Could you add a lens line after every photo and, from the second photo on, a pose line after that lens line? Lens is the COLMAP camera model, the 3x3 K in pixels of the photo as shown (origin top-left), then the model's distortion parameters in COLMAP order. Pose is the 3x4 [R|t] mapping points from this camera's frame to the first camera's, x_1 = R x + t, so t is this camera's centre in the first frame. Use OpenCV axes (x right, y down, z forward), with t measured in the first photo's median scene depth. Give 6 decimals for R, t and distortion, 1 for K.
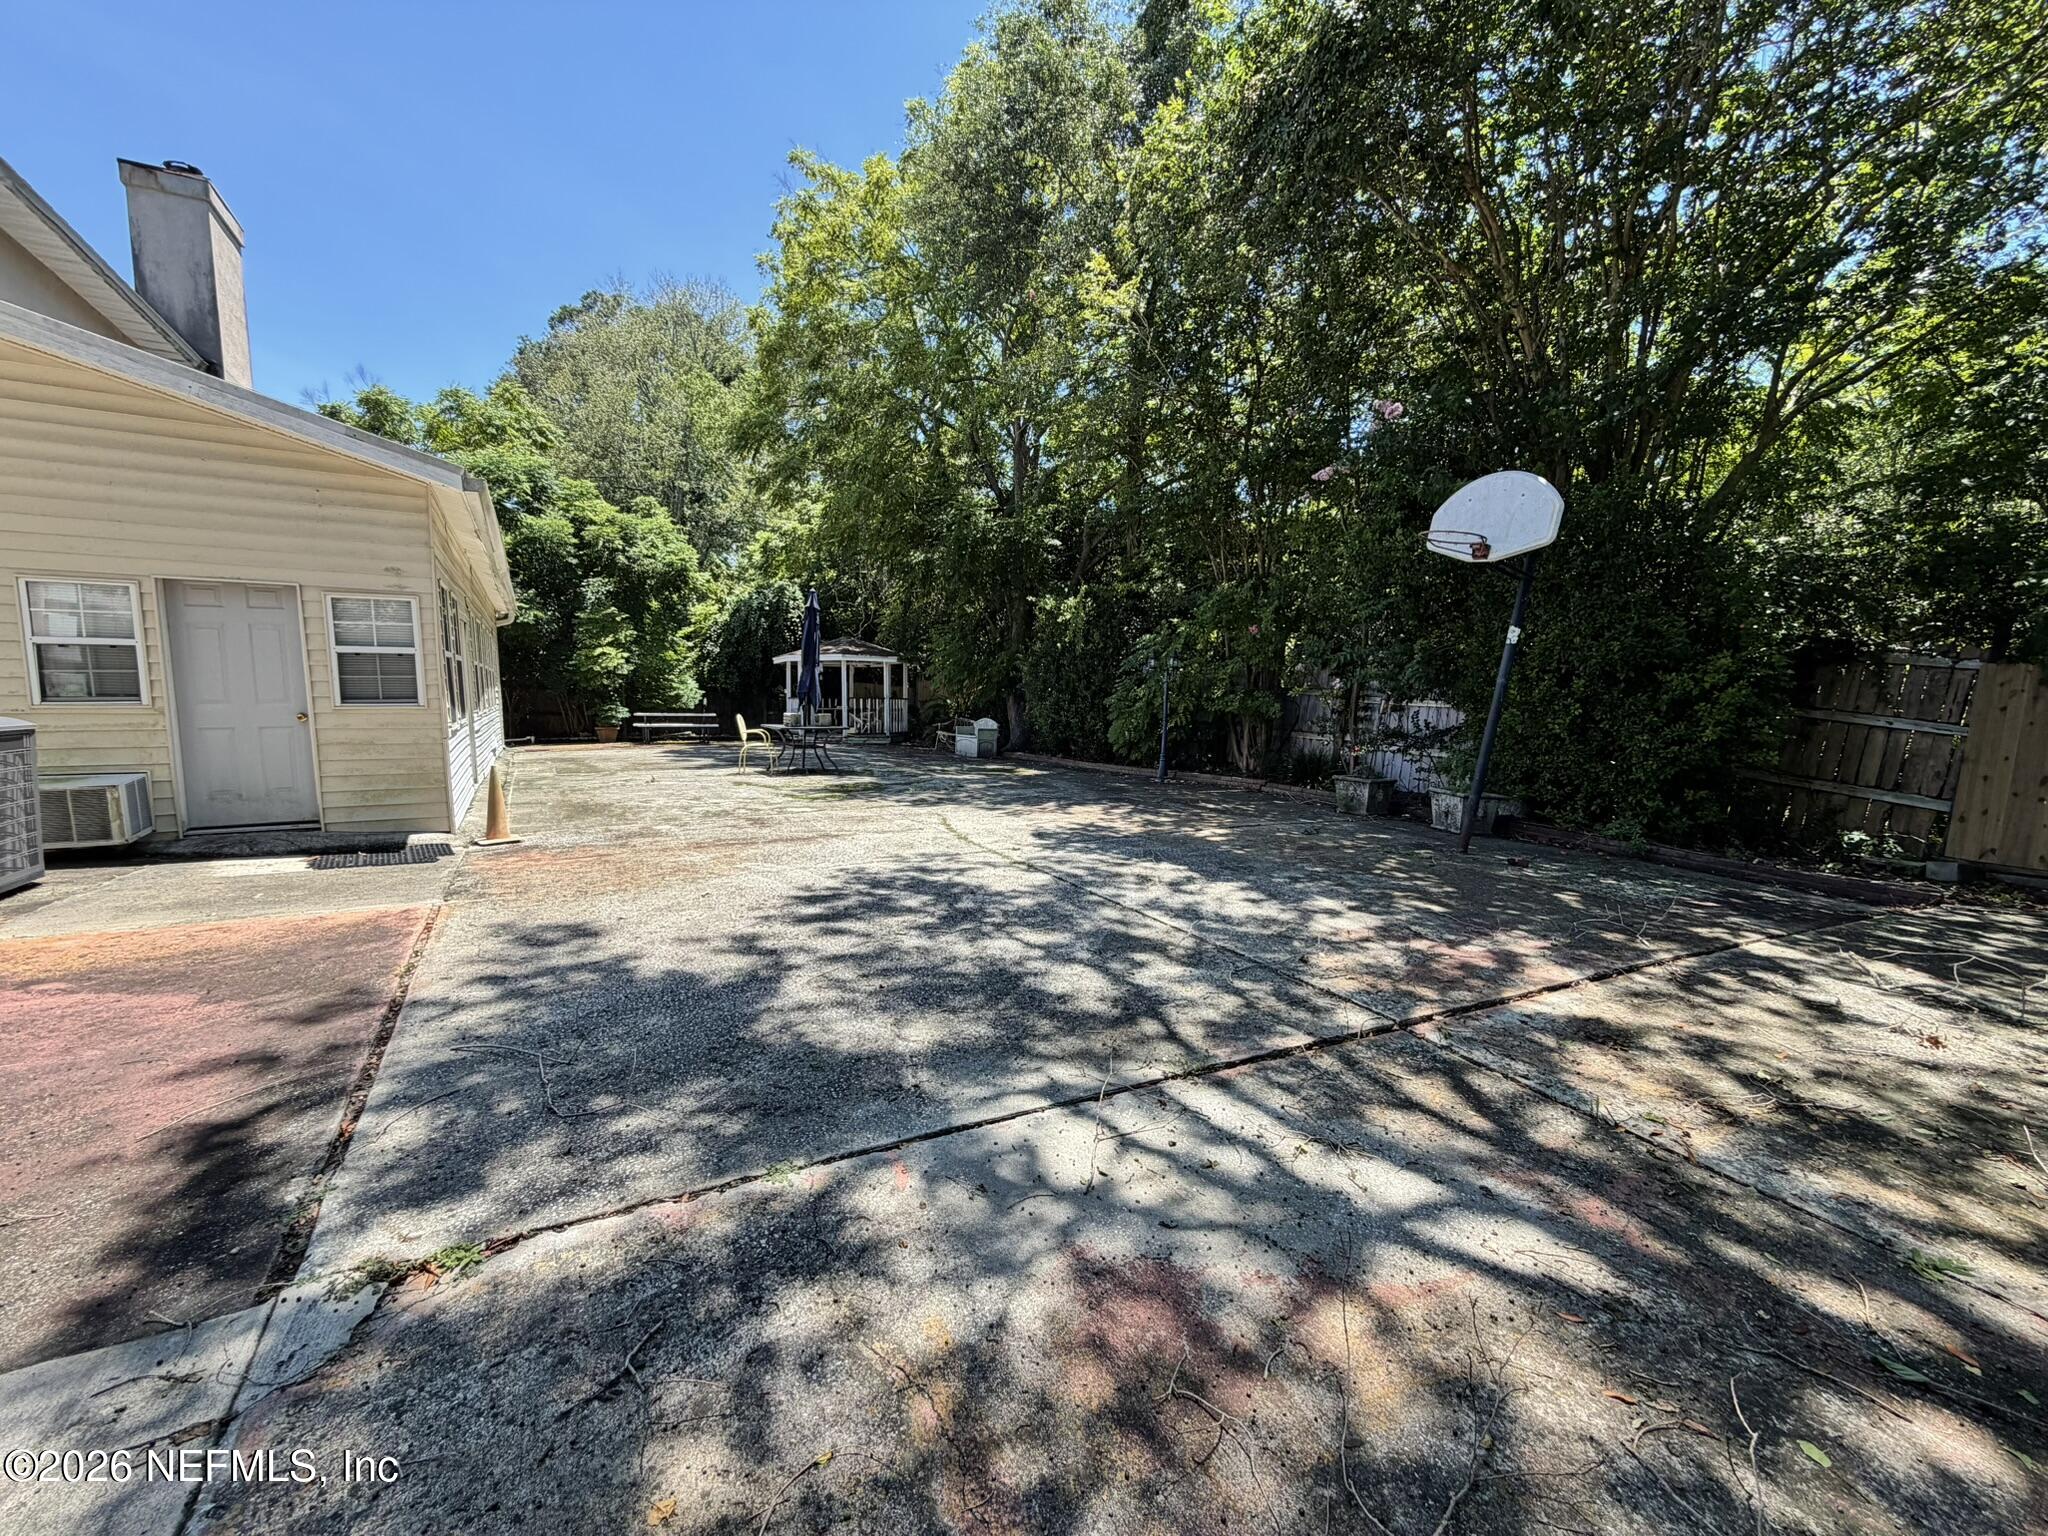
lens RADIAL K [[819.5, 0, 1025.9], [0, 819.5, 777.5], [0, 0, 1]] dist [0.000247, 0.000488]
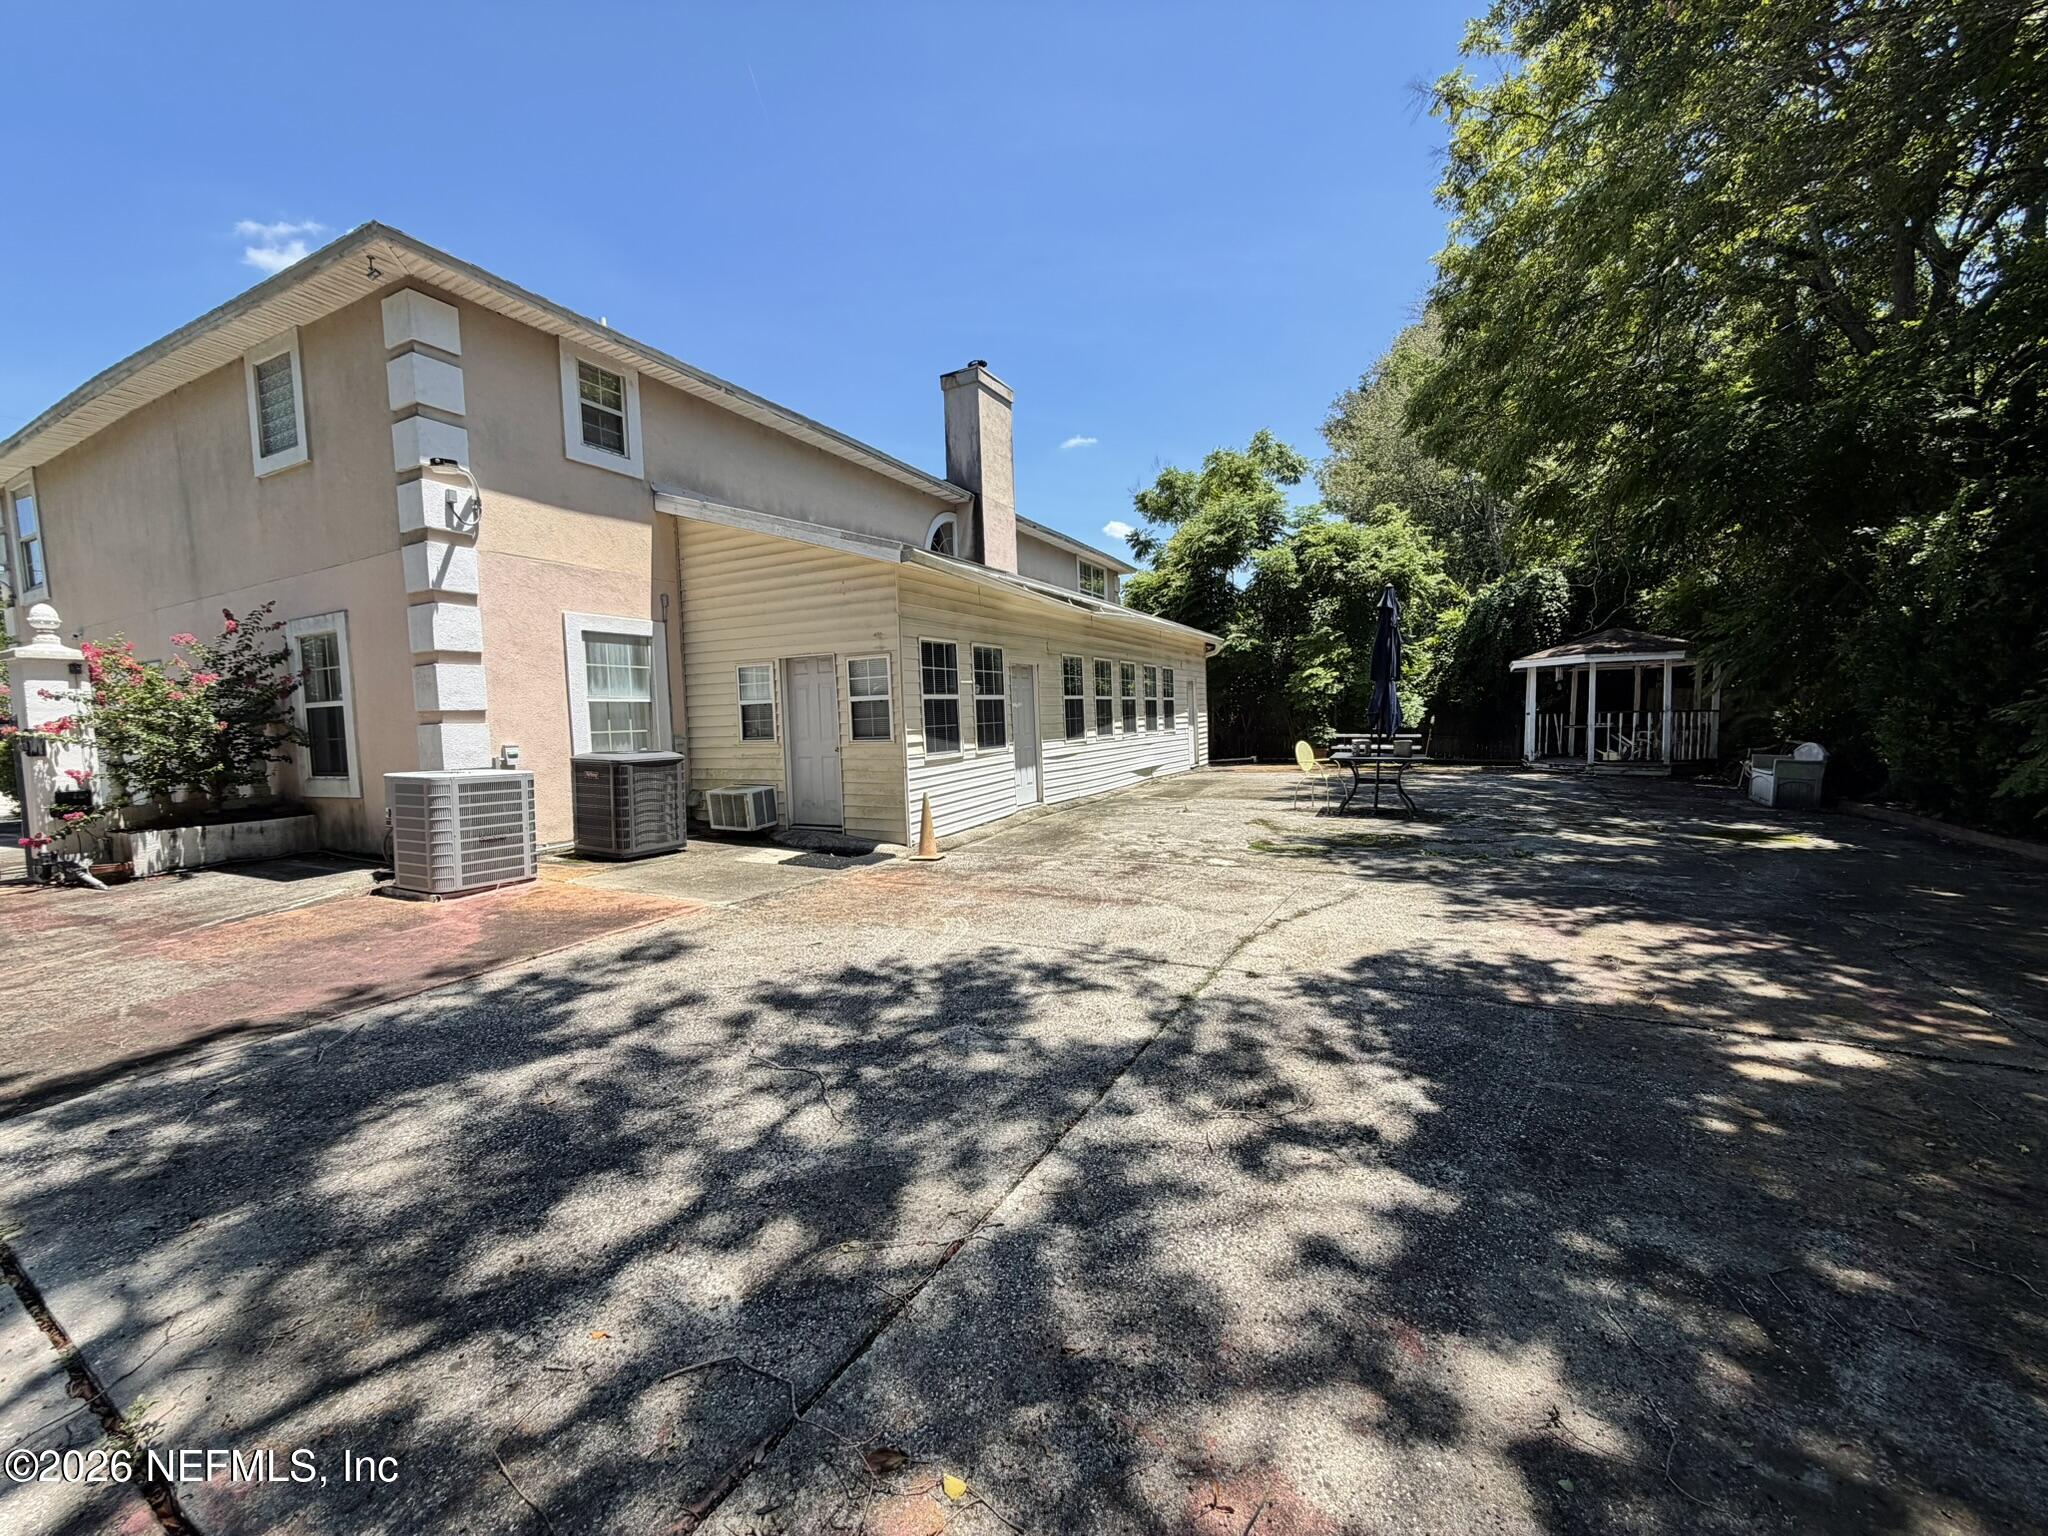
lens RADIAL K [[819.5, 0, 1022.4], [0, 819.5, 771.7], [0, 0, 1]] dist [0.000247, 0.000488]
pose [[0.525442, 0.037209, -0.850015, 0.668335], [-0.056585, 0.998360, 0.008724, -0.100693], [0.848946, 0.043514, 0.526686, 0.821250]]
